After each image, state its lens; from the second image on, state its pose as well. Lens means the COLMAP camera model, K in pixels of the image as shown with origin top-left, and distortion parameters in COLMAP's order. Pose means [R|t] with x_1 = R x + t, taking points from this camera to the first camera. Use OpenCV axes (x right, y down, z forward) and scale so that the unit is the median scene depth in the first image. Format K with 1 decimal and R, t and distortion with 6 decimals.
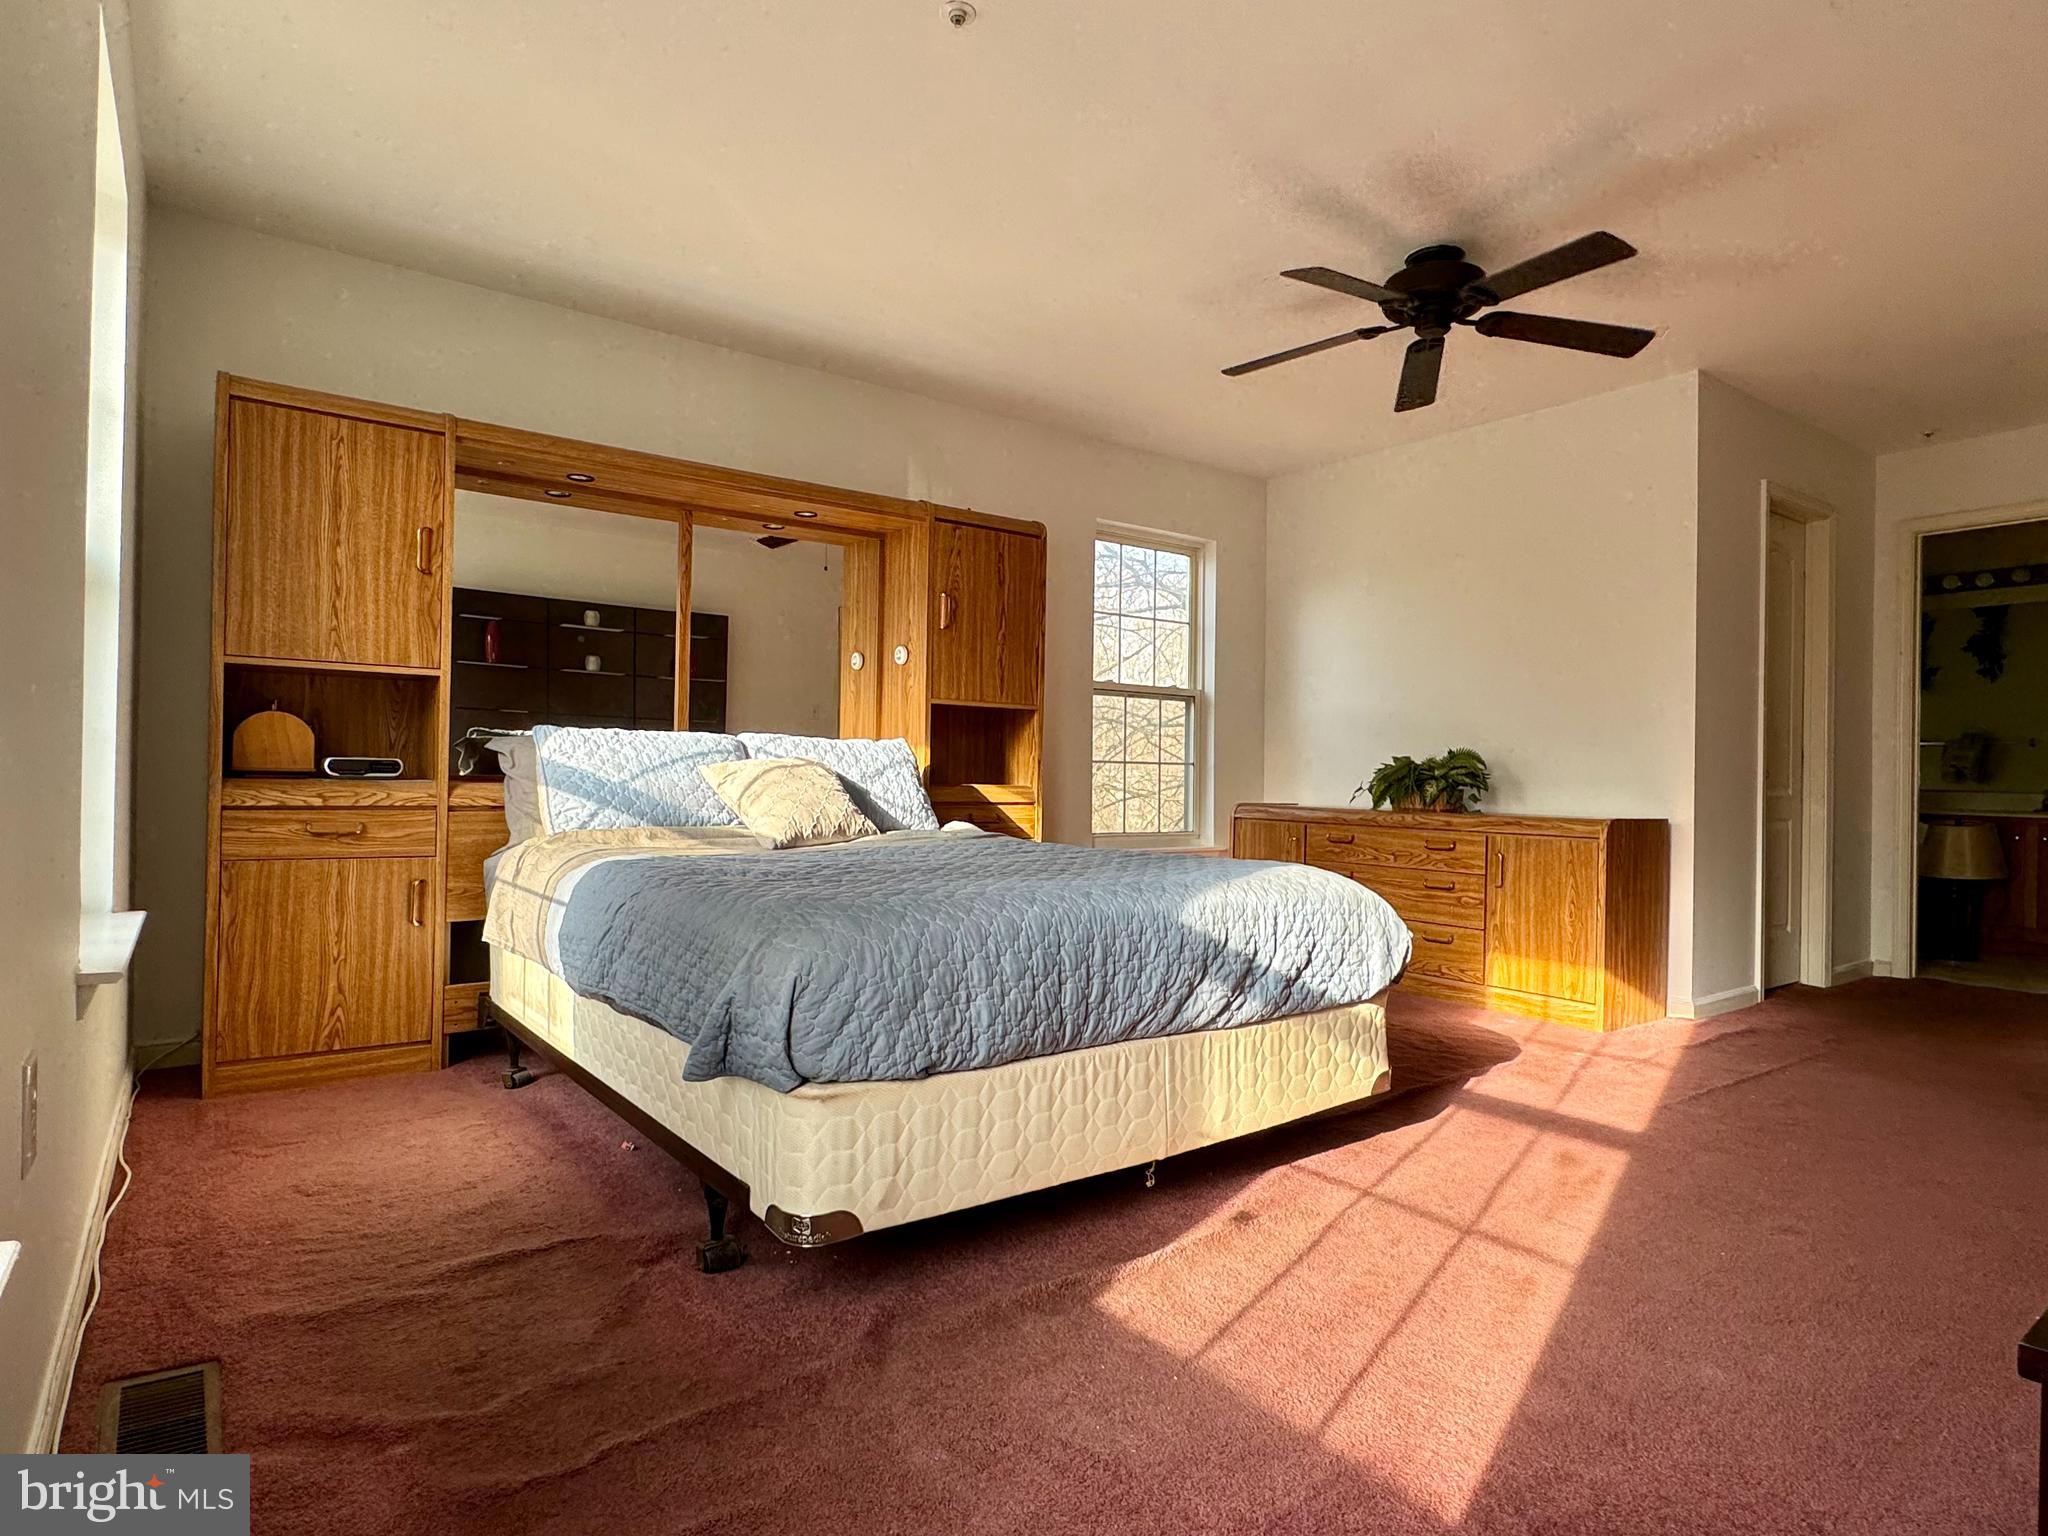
lens RADIAL K [[1118.0, 0, 1024.0], [0, 1118.0, 768.0], [0, 0, 1]] dist [-0.001103, -0.000146]
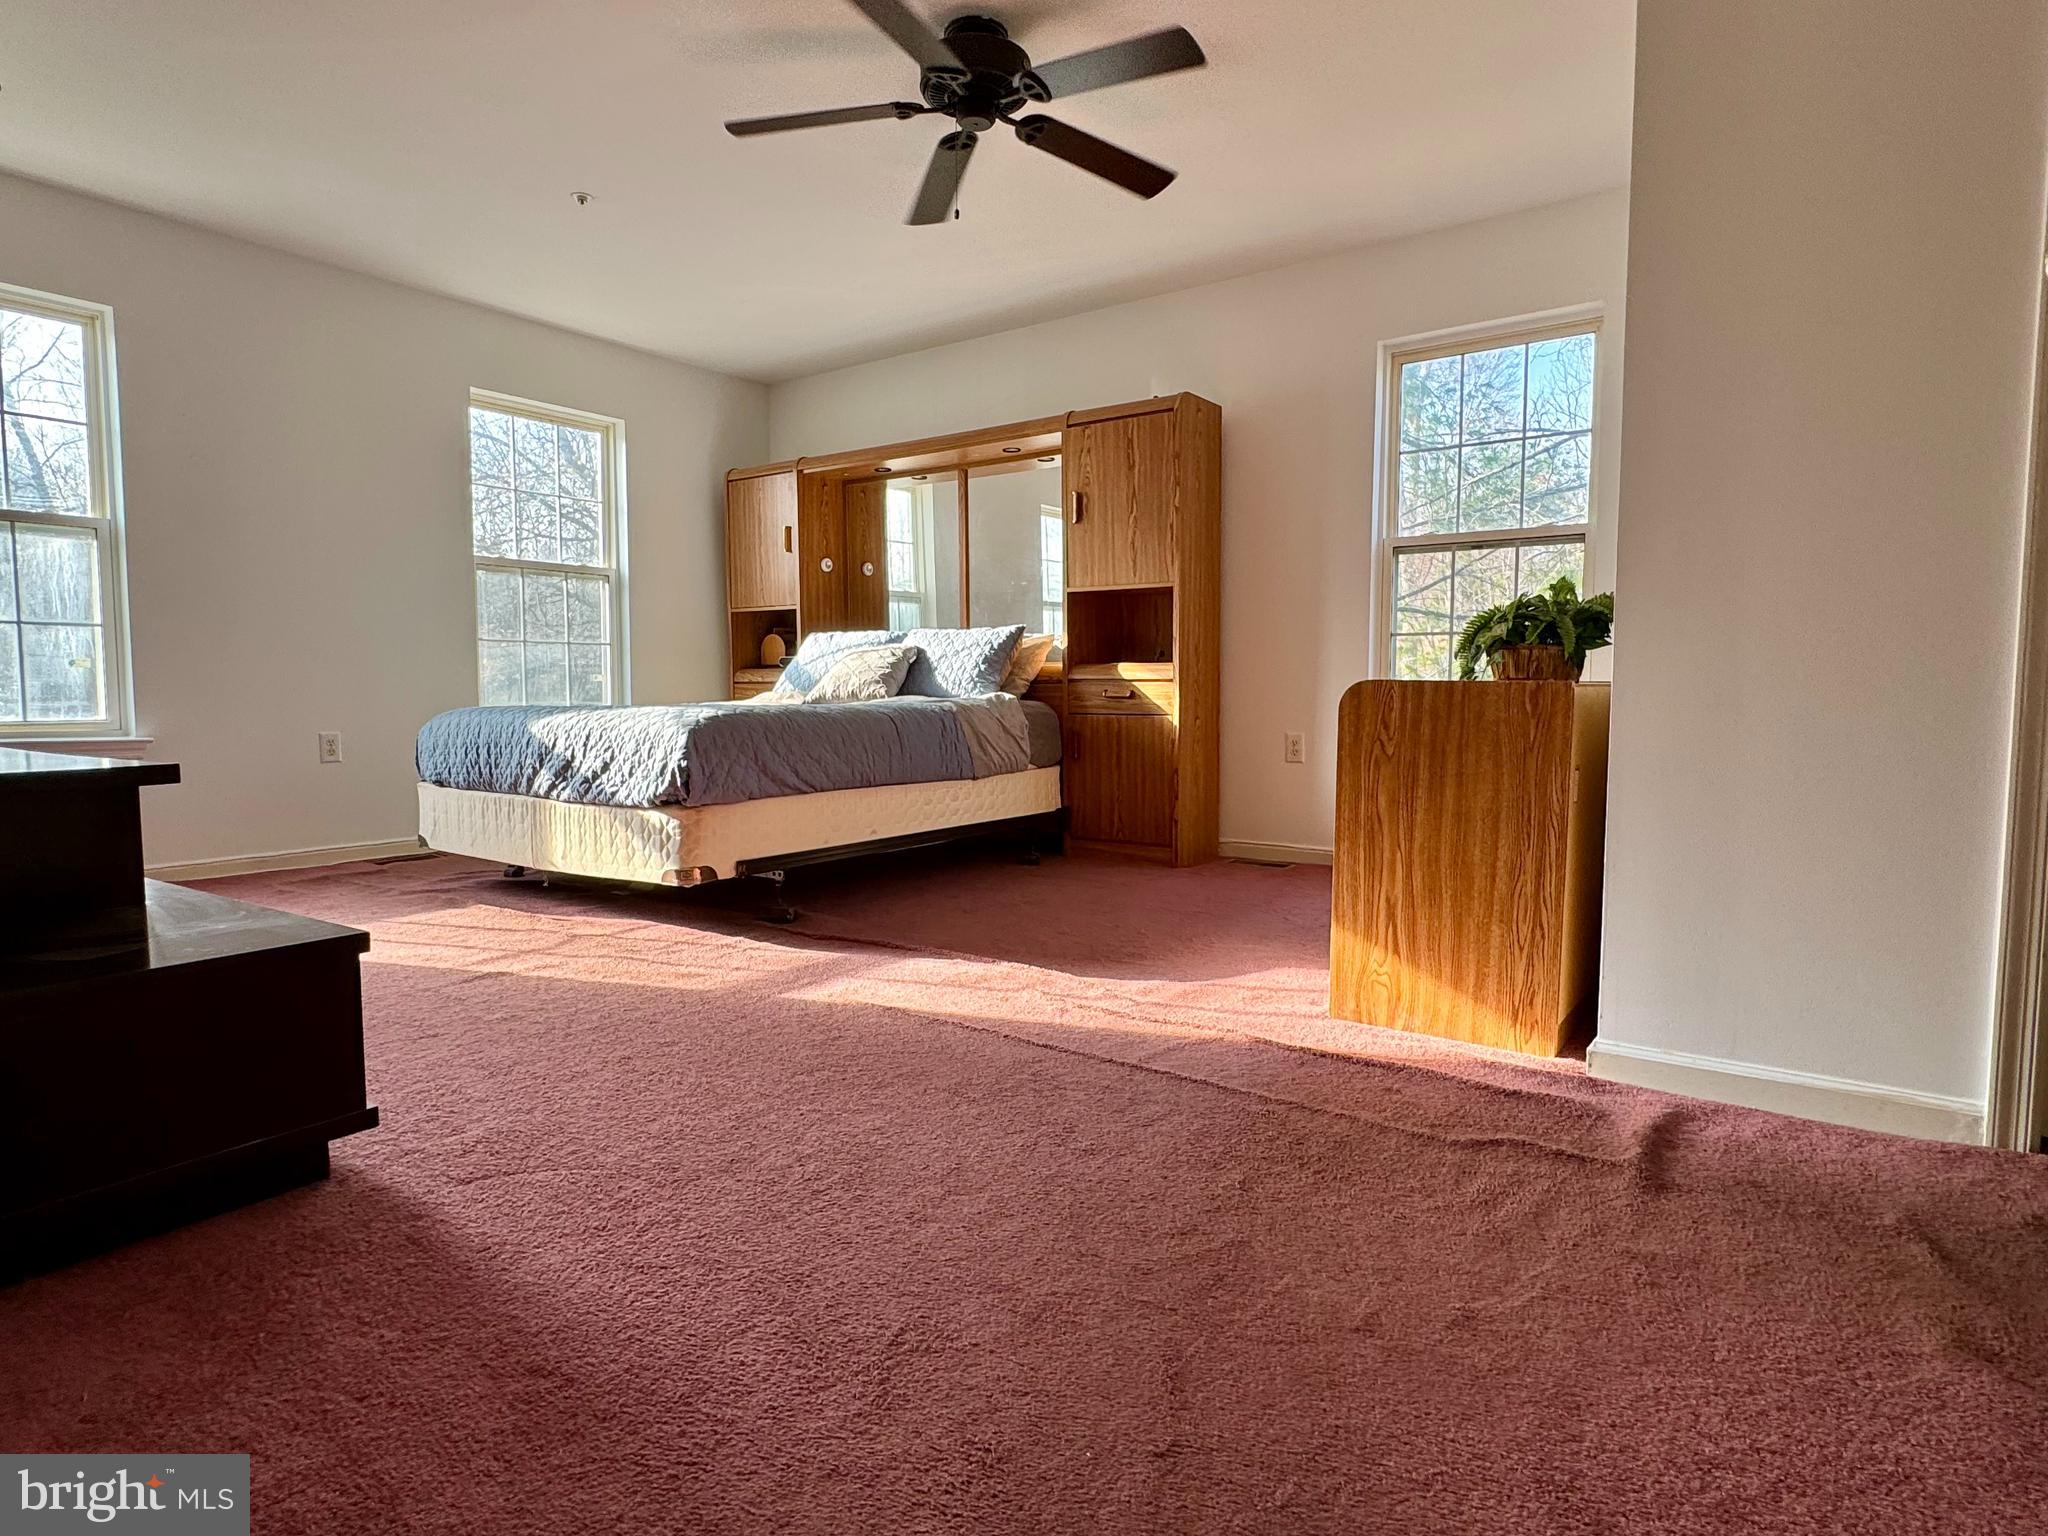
lens RADIAL K [[1118.0, 0, 1024.0], [0, 1118.0, 768.0], [0, 0, 1]] dist [-0.001103, -0.000146]
pose [[0.311874, 0.054897, -0.948536, 1.448086], [0.011346, 0.998043, 0.061493, 0.073704], [0.950056, -0.029940, 0.310641, 0.873254]]
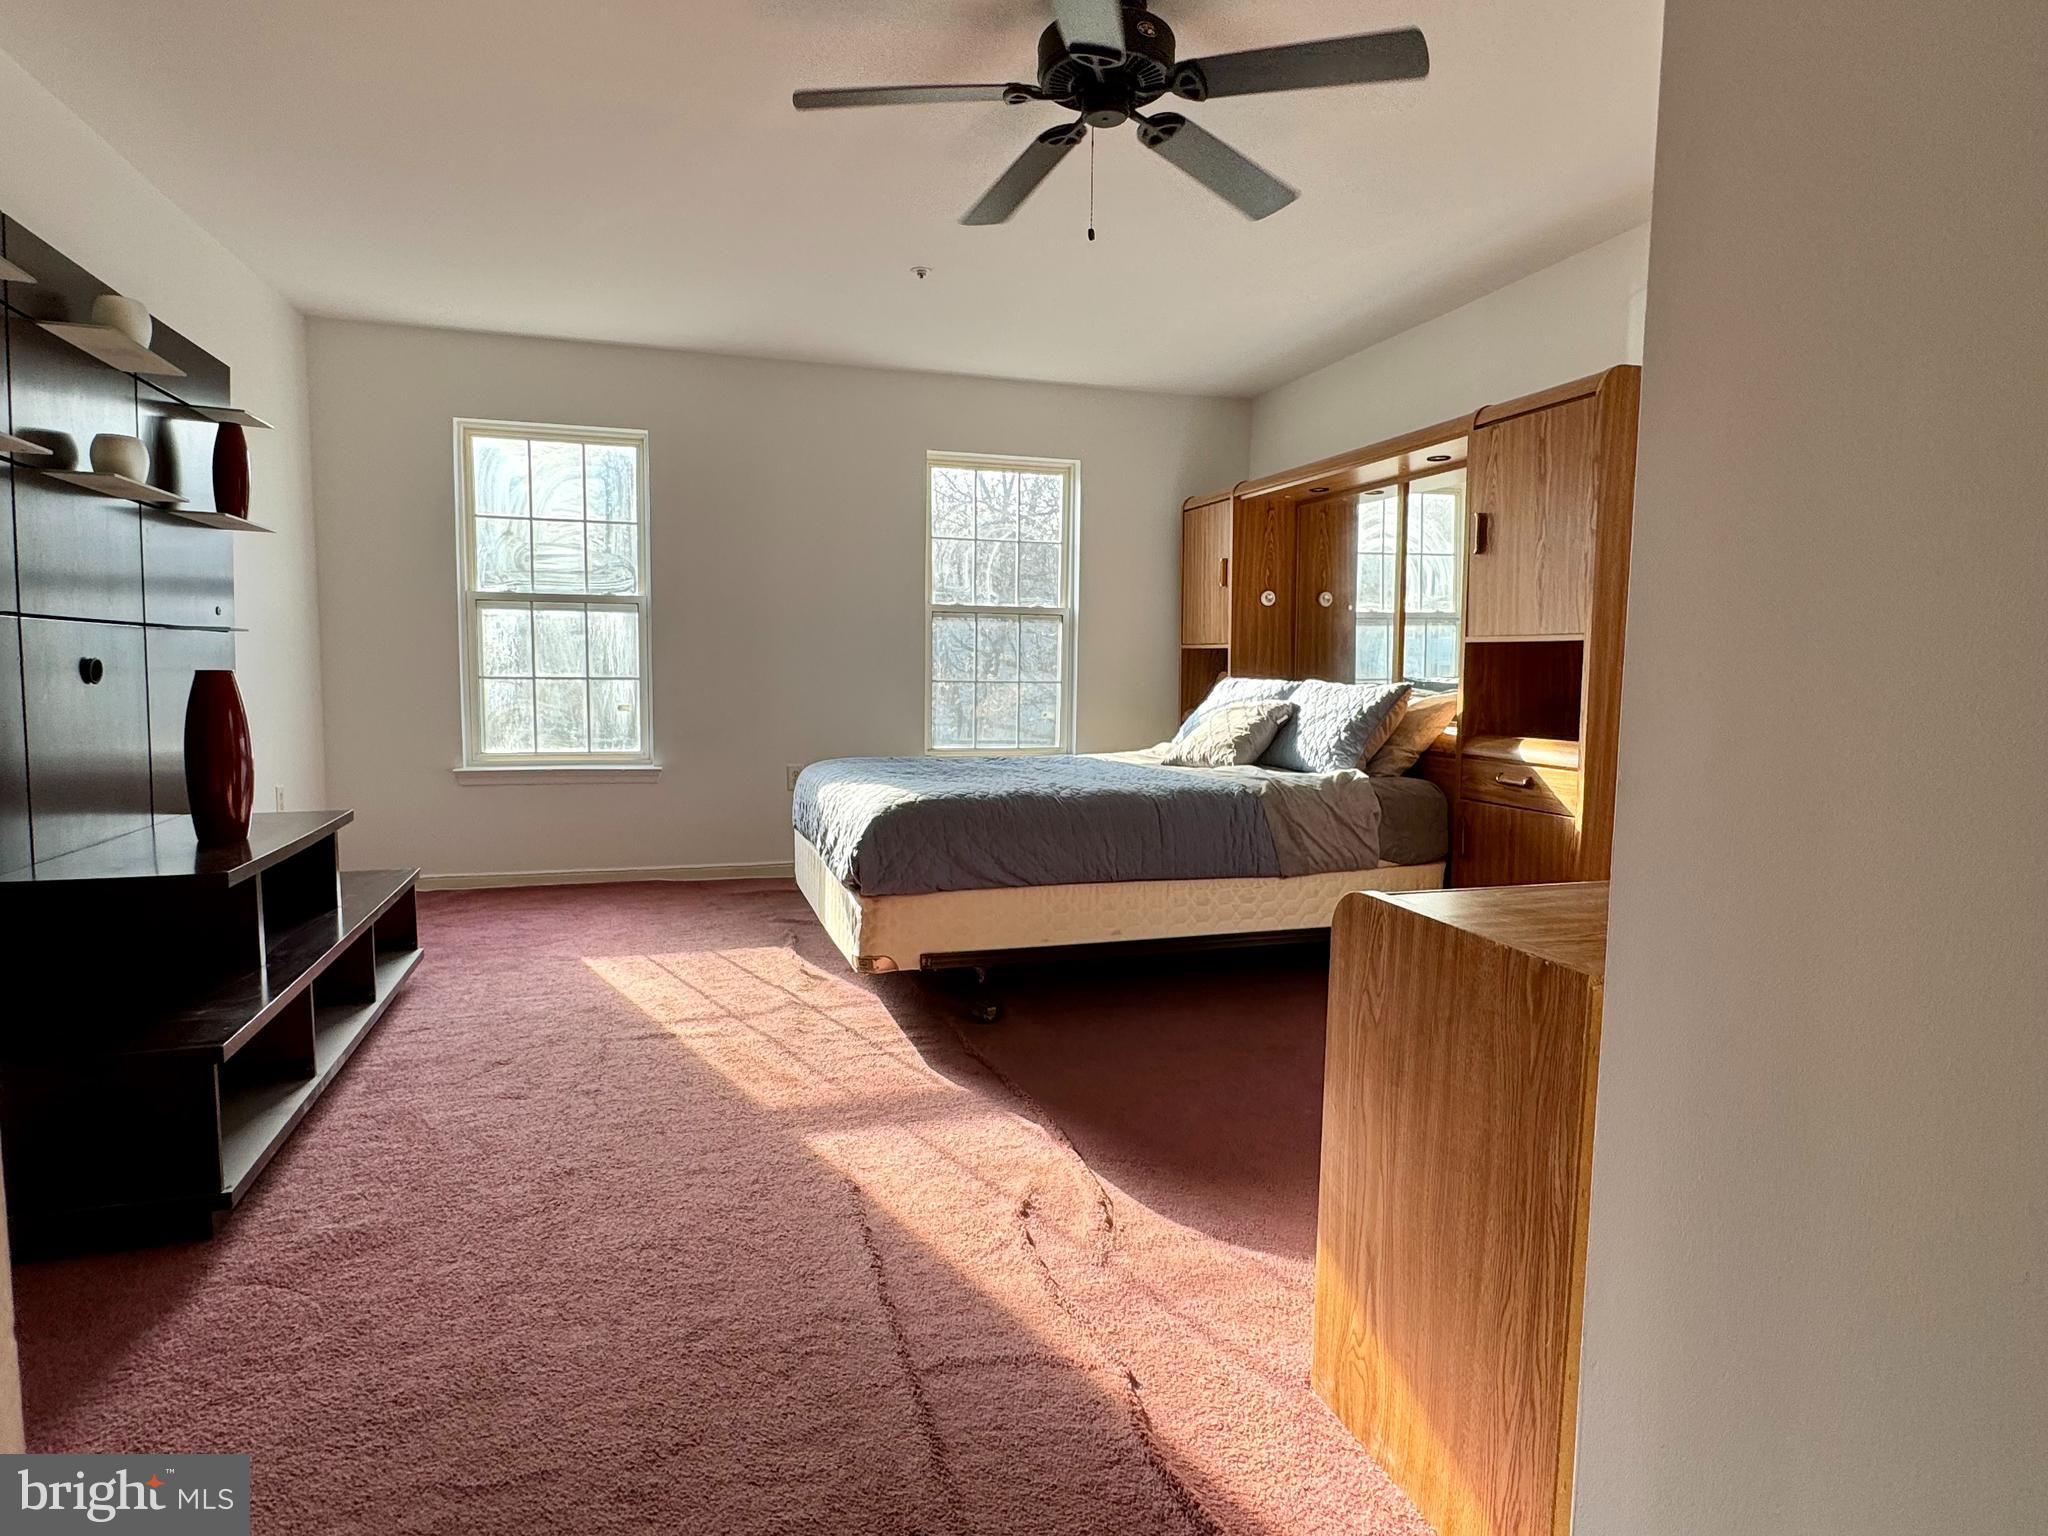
lens RADIAL K [[1124.2, 0, 1024.0], [0, 1124.2, 768.0], [0, 0, 1]] dist [0.001386, -0.000257]
pose [[-0.324398, 0.070514, -0.943289, 1.276653], [-0.009544, 0.996923, 0.077806, -0.035793], [0.945873, 0.034243, -0.322727, 1.399755]]
